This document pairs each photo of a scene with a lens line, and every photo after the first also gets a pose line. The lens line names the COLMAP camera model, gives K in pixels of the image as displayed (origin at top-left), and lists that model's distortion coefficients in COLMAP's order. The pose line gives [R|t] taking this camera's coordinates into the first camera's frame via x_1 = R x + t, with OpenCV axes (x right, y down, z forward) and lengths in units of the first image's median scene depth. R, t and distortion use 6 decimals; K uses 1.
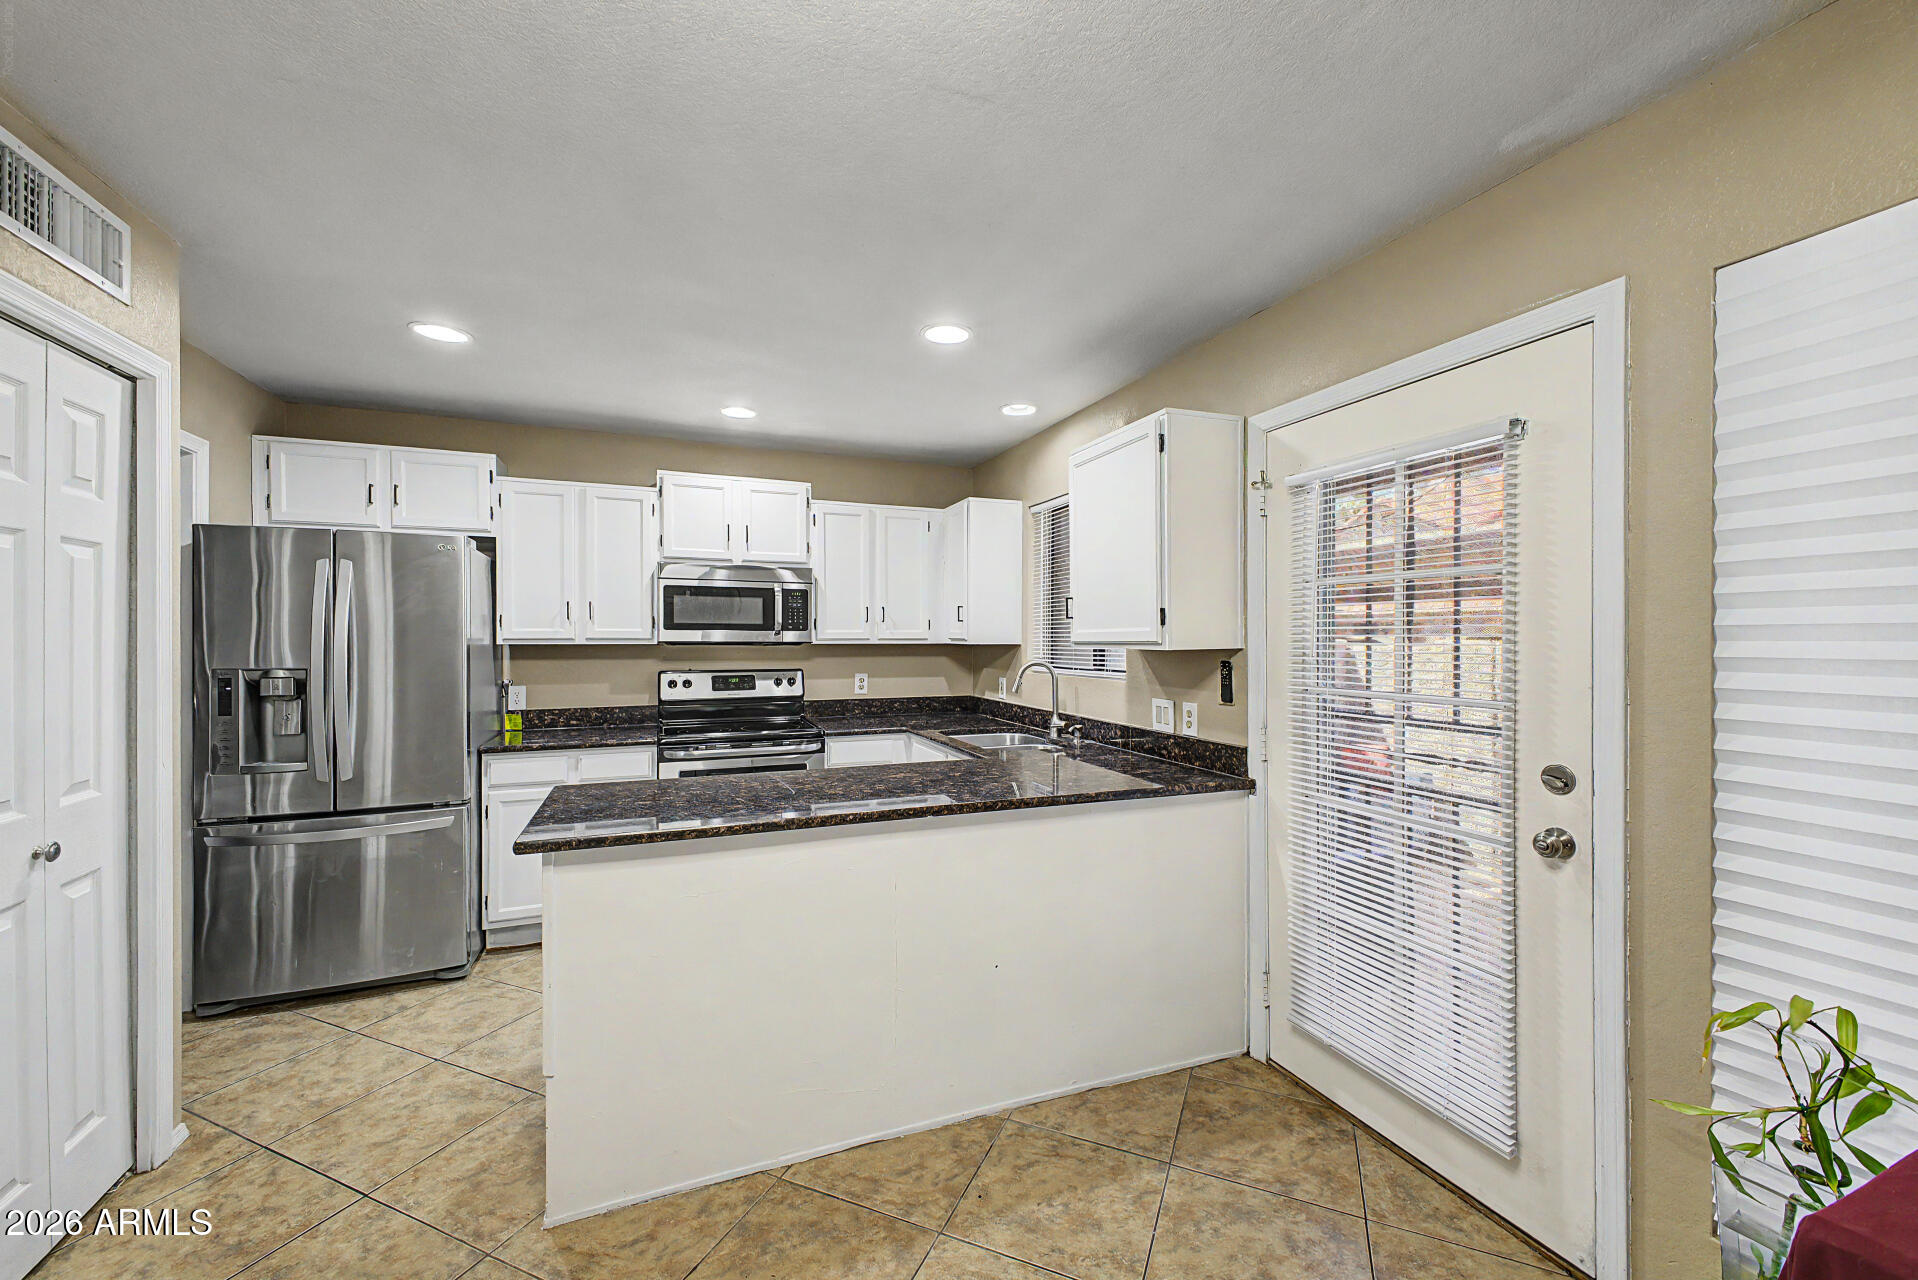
lens RADIAL K [[757.5, 0, 964.7], [0, 757.5, 635.6], [0, 0, 1]] dist [0.017488, -0.003944]
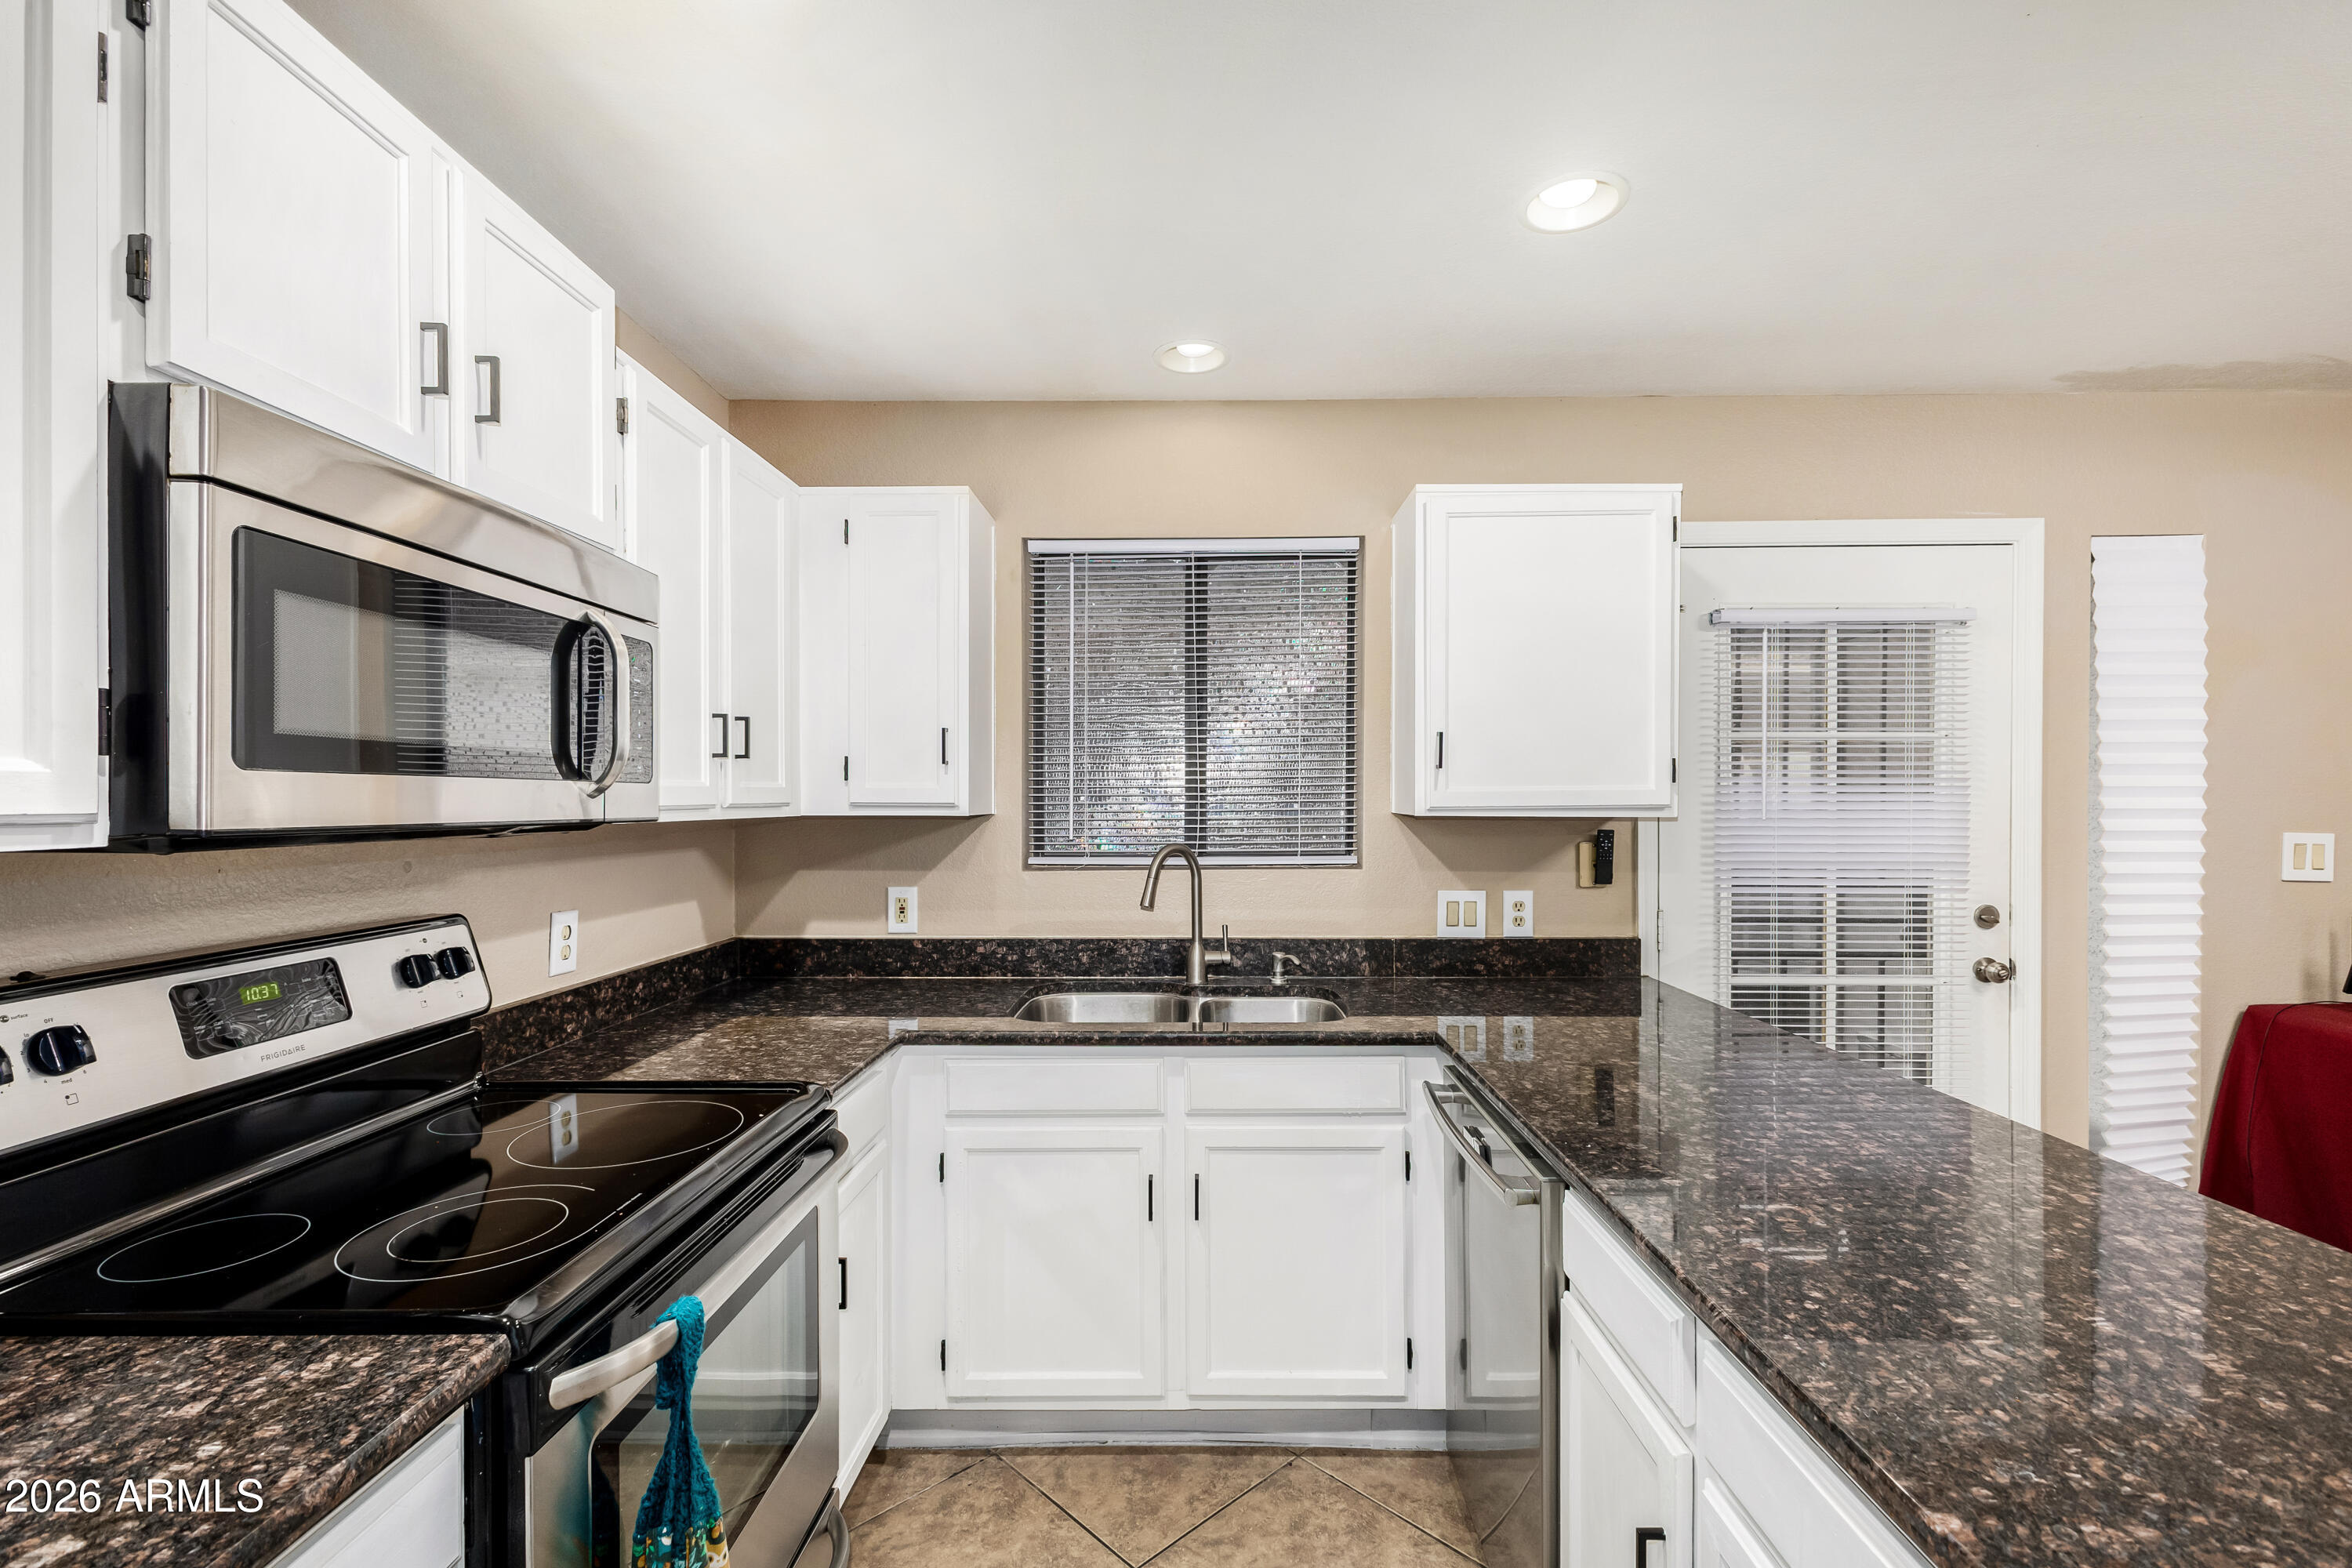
lens RADIAL K [[1018.7, 0, 1181.0], [0, 1018.7, 798.5], [0, 0, 1]] dist [0.009546, -0.001779]
pose [[0.390068, -0.003646, 0.920779, -0.573387], [-0.000314, 0.999992, 0.004093, -0.001900], [-0.920786, -0.001885, 0.390063, 0.738793]]
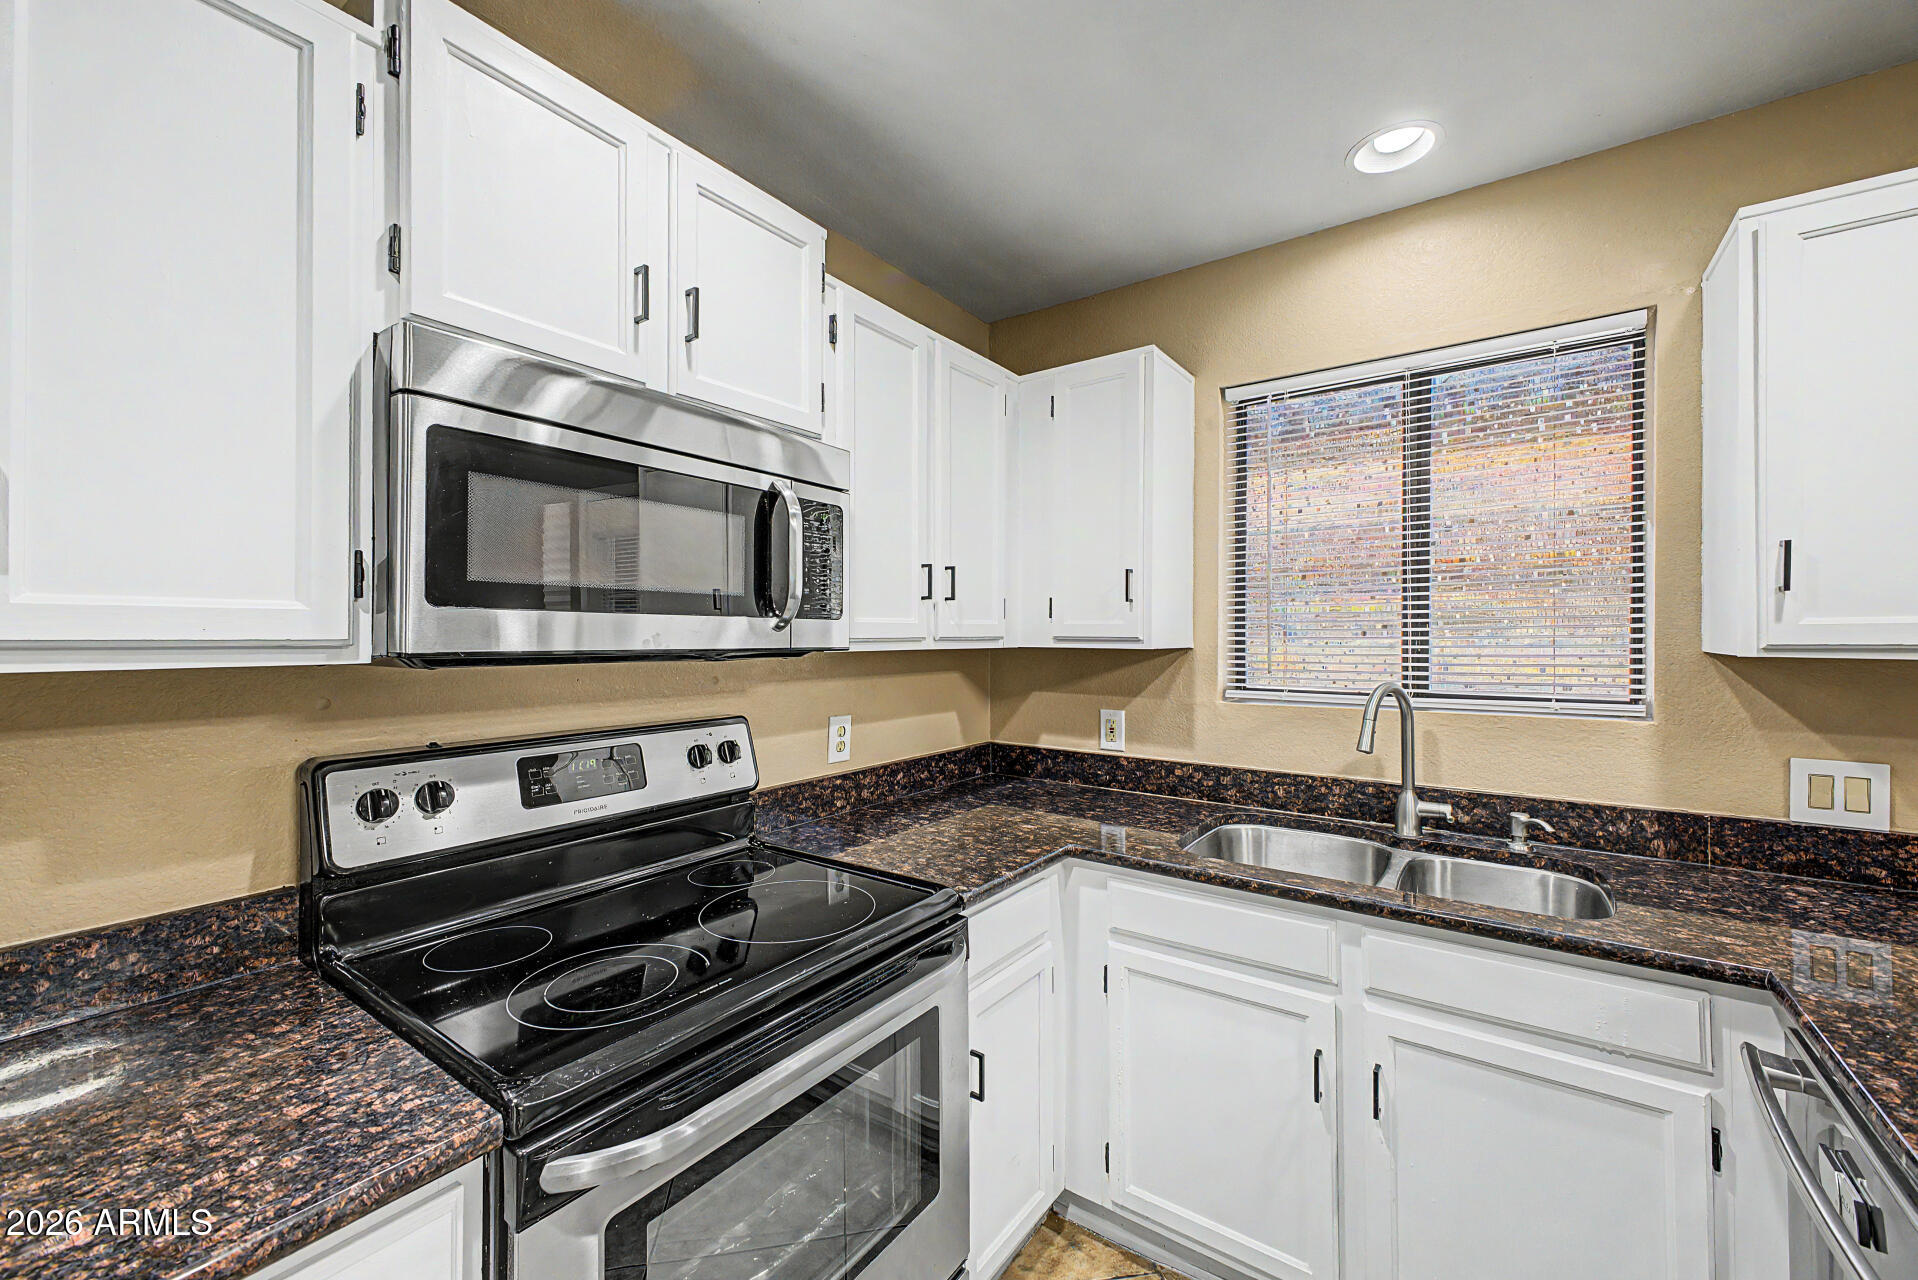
lens RADIAL K [[757.5, 0, 962.9], [0, 757.5, 629.5], [0, 0, 1]] dist [0.017488, -0.003944]
pose [[0.842748, 0.002068, 0.538305, -0.409067], [-0.000255, 0.999994, -0.003442, 0.000224], [-0.538309, 0.002764, 0.842743, 0.747273]]
